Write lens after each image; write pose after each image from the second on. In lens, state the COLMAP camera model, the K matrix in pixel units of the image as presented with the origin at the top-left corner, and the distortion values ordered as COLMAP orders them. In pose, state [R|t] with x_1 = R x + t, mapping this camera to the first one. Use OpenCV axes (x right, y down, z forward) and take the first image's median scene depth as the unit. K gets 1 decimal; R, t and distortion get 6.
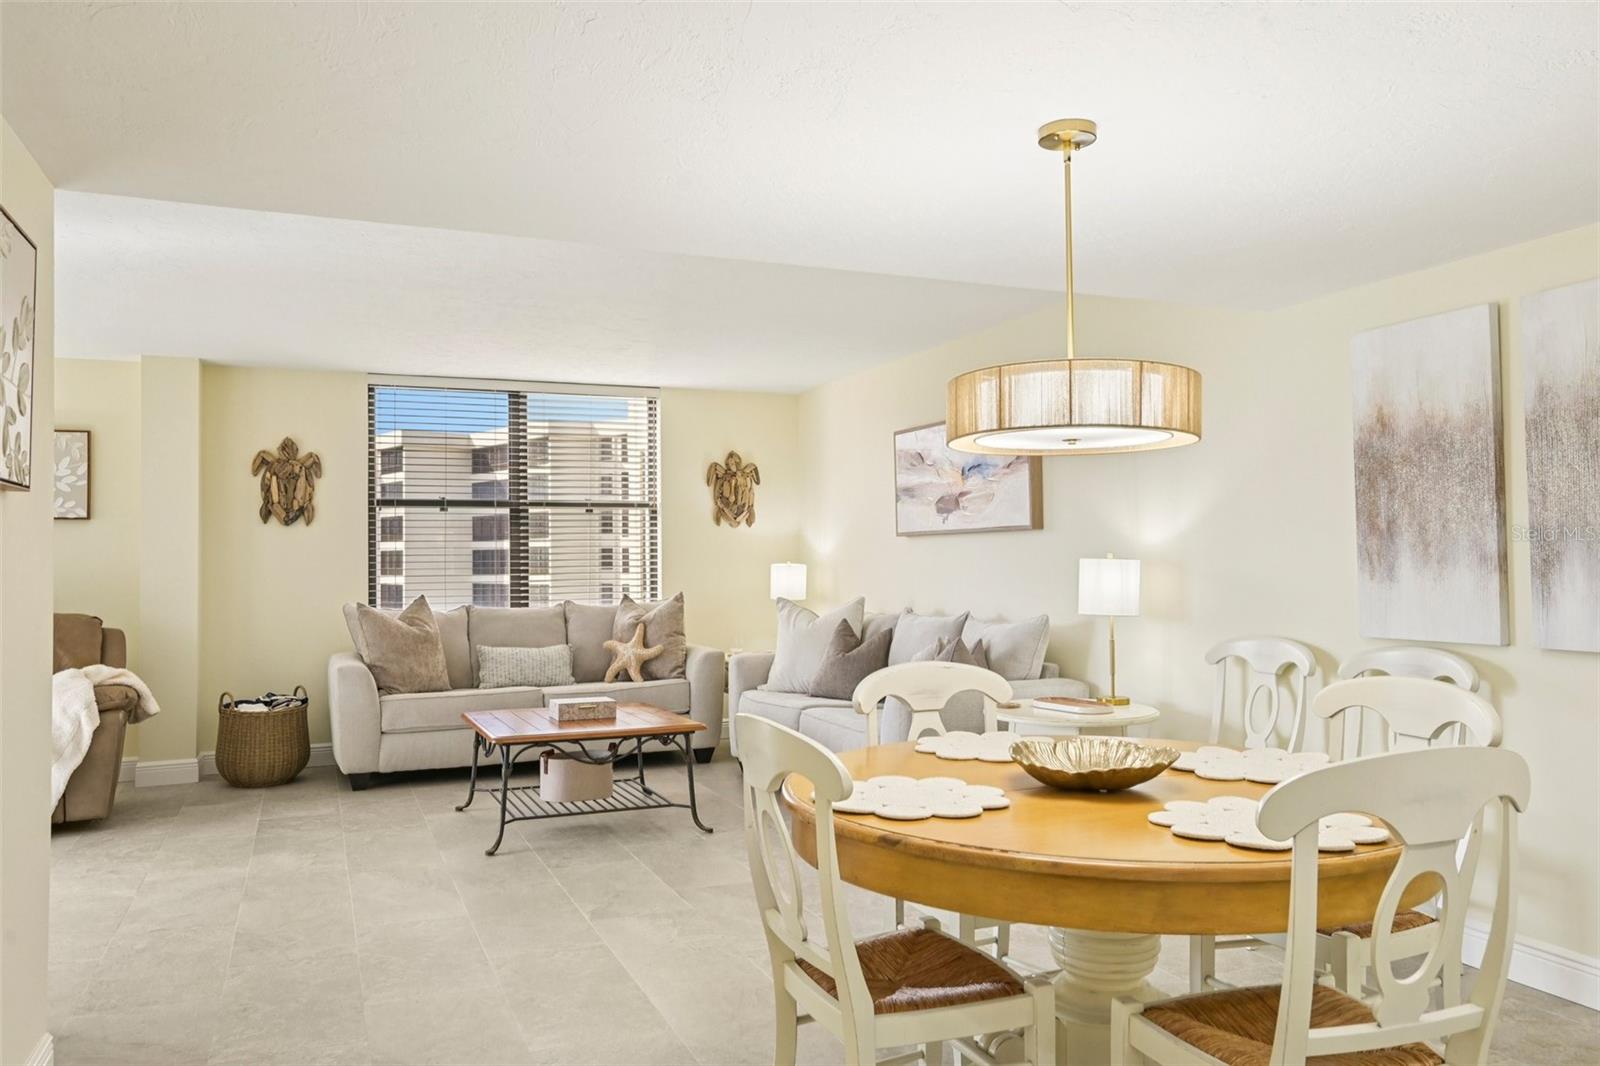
lens RADIAL K [[1178.8, 0, 807.4], [0, 1178.8, 536.0], [0, 0, 1]] dist [-0.001960, 0.005491]
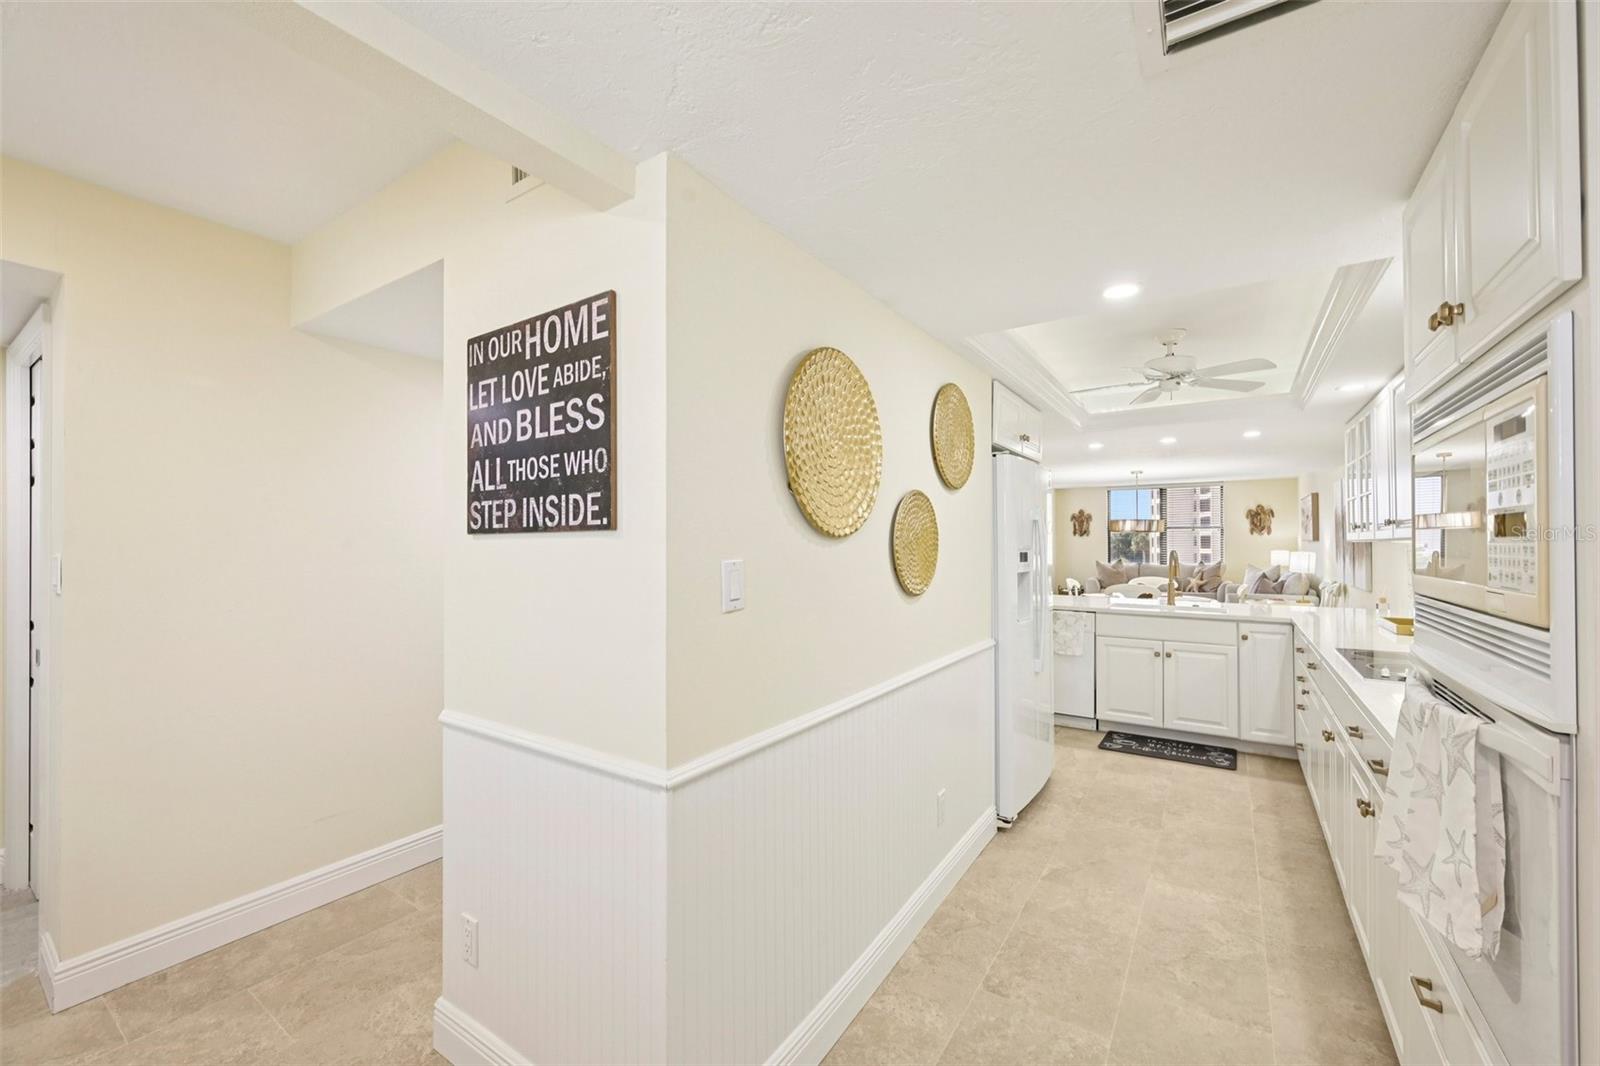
lens RADIAL K [[640.9, 0, 803.7], [0, 640.9, 539.9], [0, 0, 1]] dist [0.000032, 0.000135]
pose [[0.553357, 0.004639, -0.832931, 0.605310], [0.014259, 0.999785, 0.015042, -0.036796], [0.832822, -0.020200, 0.553172, -0.611562]]
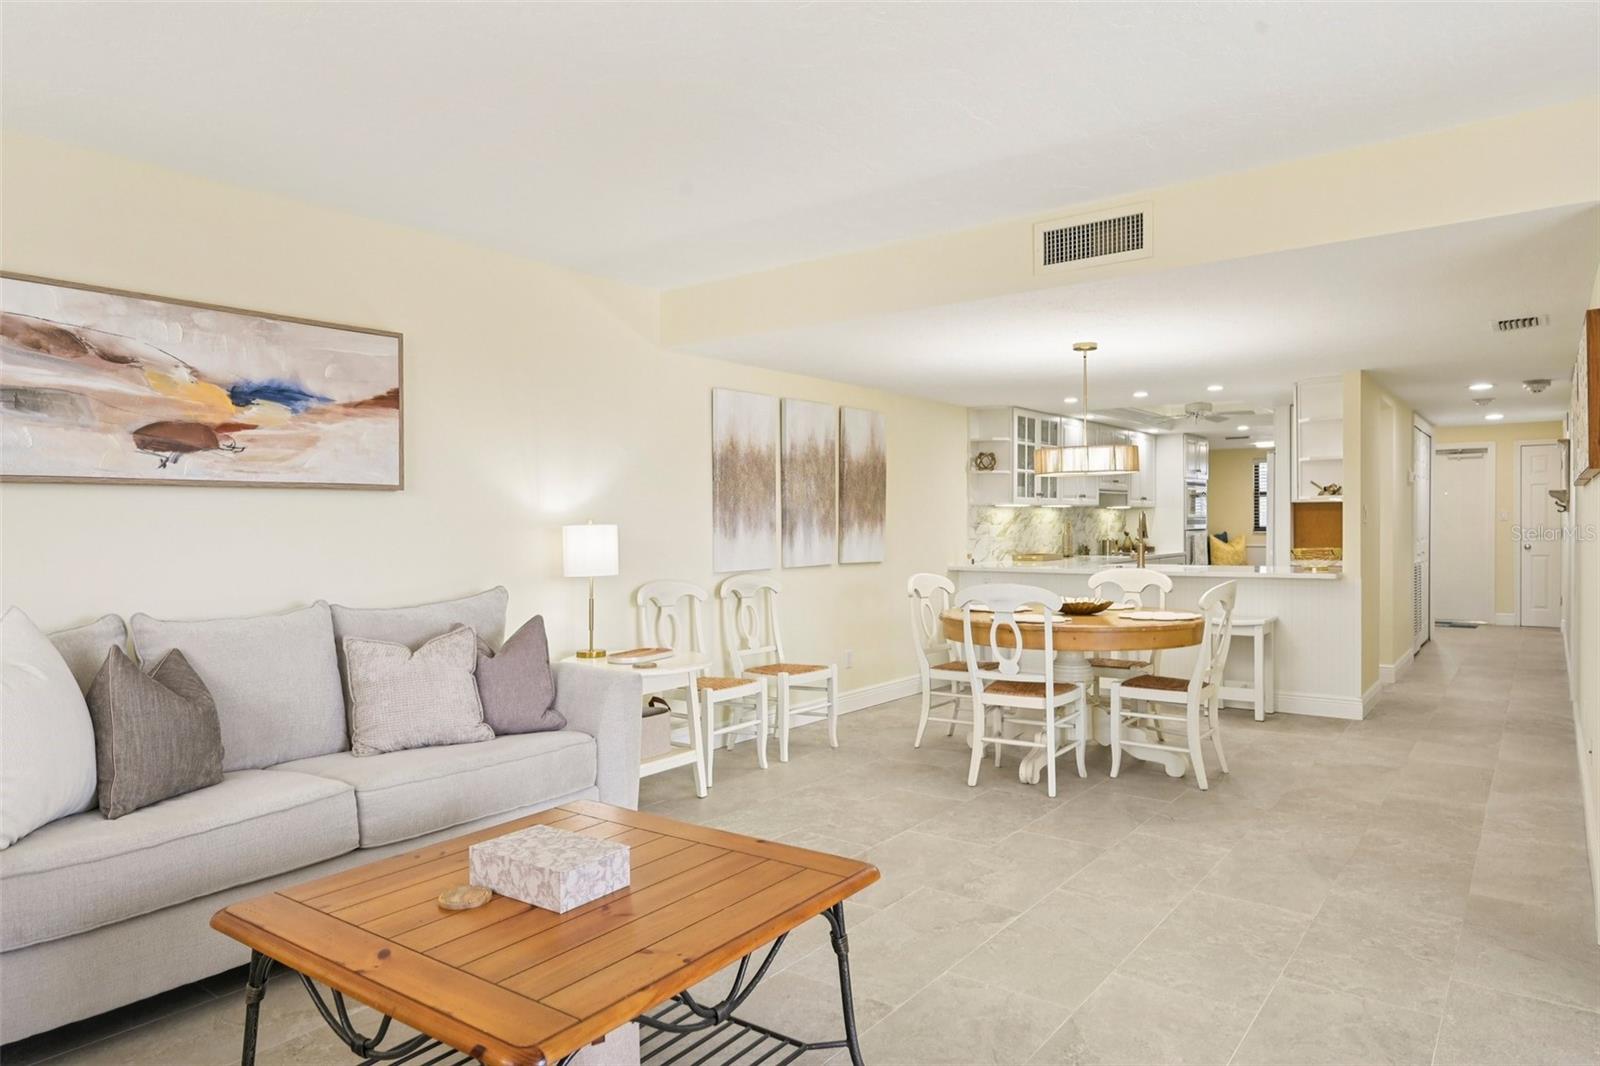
lens RADIAL K [[990.1, 0, 809.1], [0, 990.1, 531.2], [0, 0, 1]] dist [-0.000301, -0.002095]
pose [[-0.502688, 0.003751, 0.864460, -0.437320], [-0.007097, 0.999939, -0.008466, 0.021170], [-0.864439, -0.010391, -0.502631, 0.873086]]
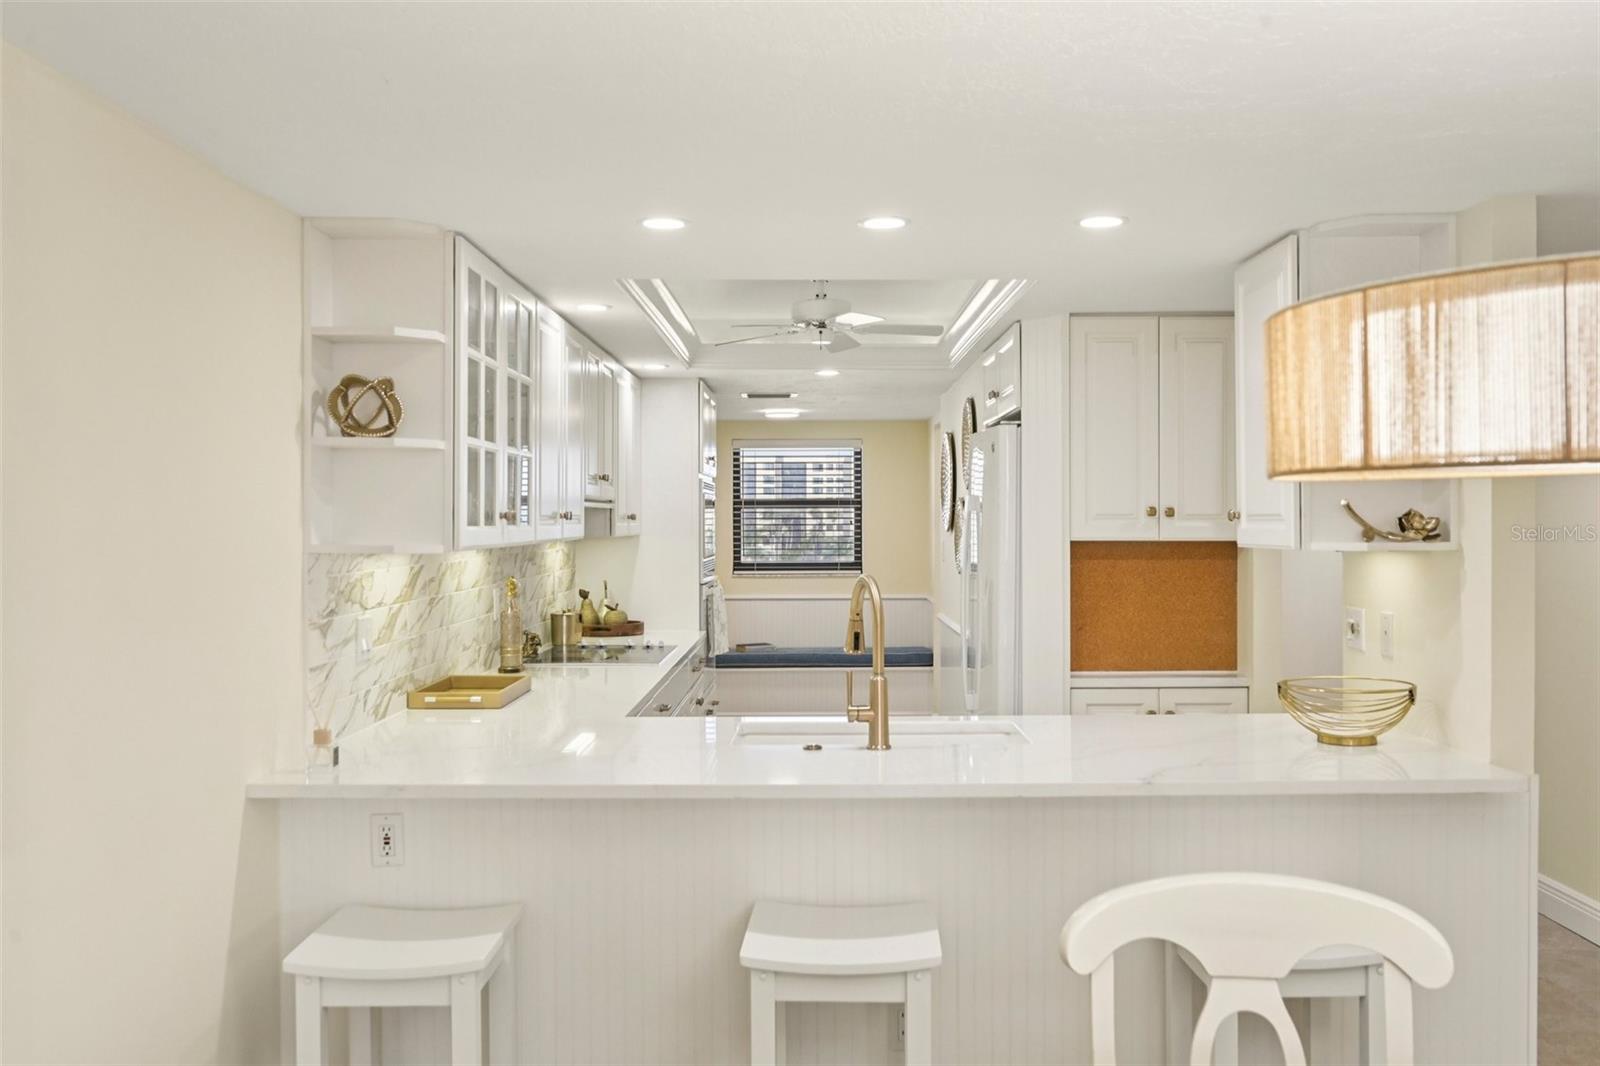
lens RADIAL K [[1385.0, 0, 800.0], [0, 1385.0, 533.0], [0, 0, 1]] dist [-0.002135, -0.000764]
pose [[-0.916619, 0.006644, 0.399708, 0.097917], [0.001132, 0.999901, -0.014025, -0.018775], [-0.399761, -0.012403, -0.916535, 0.514976]]
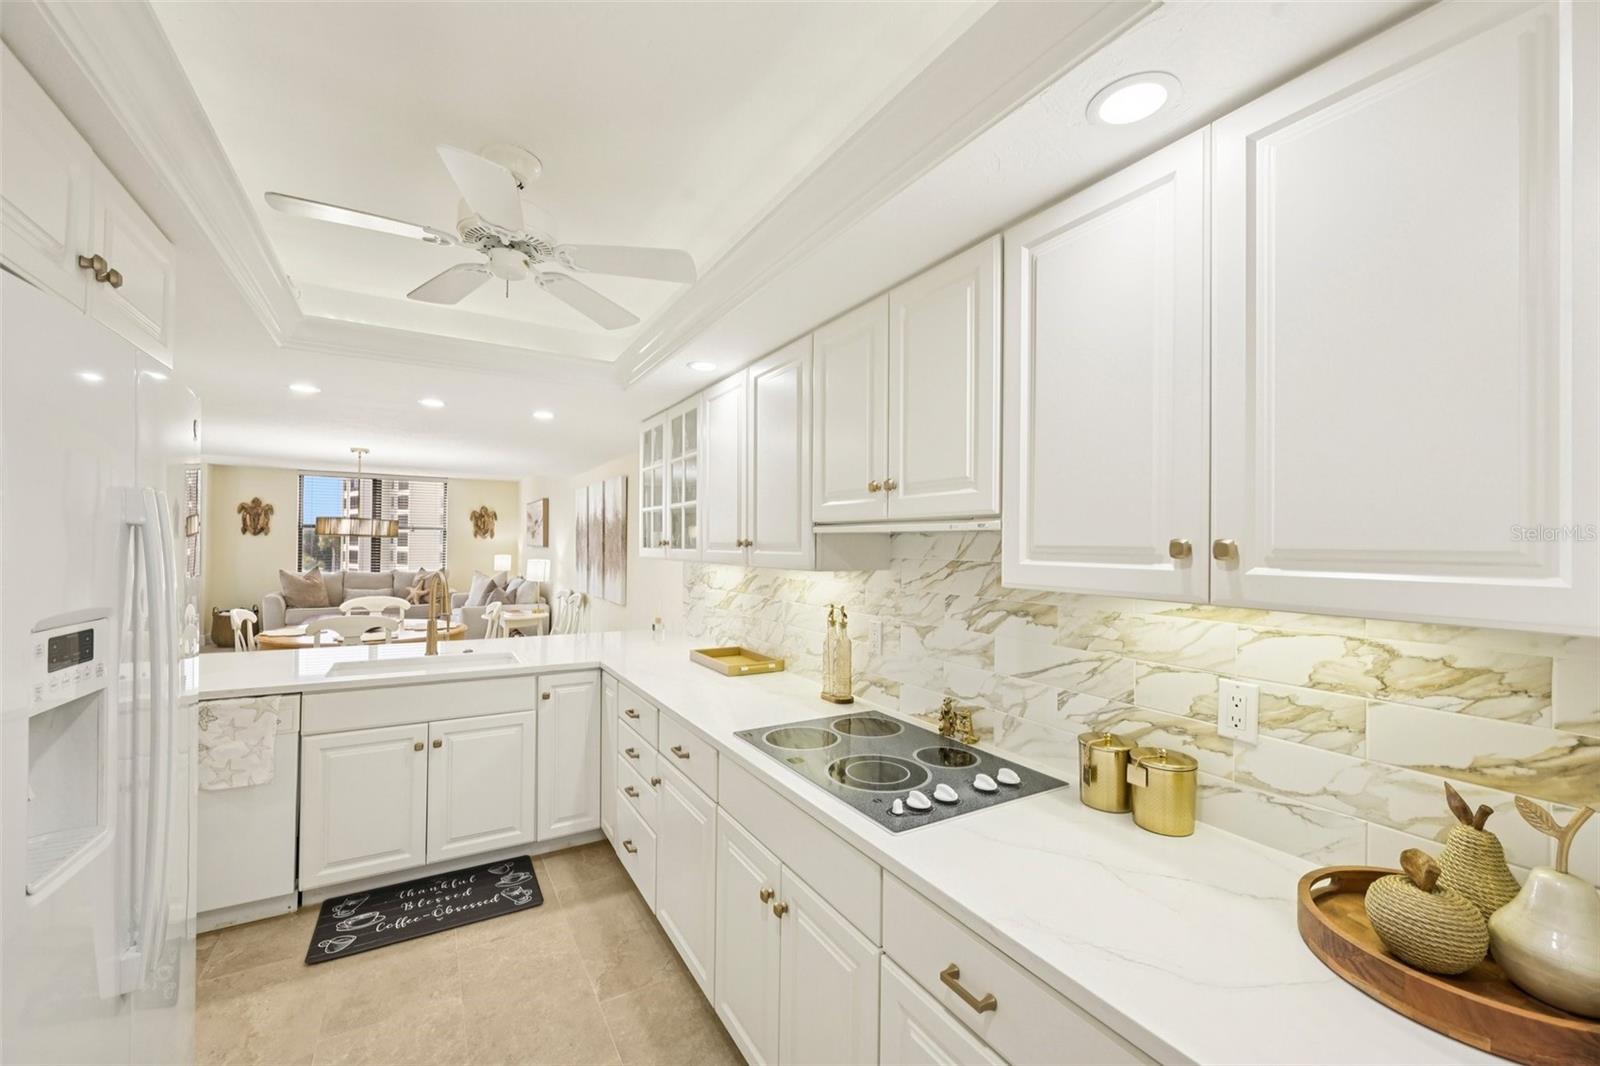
lens RADIAL K [[640.9, 0, 803.7], [0, 640.9, 539.9], [0, 0, 1]] dist [0.000032, 0.000135]
pose [[0.990247, 0.022813, 0.137441, 0.450749], [-0.024866, 0.999603, 0.013234, -0.043620], [-0.137084, -0.016522, 0.990422, -0.391409]]
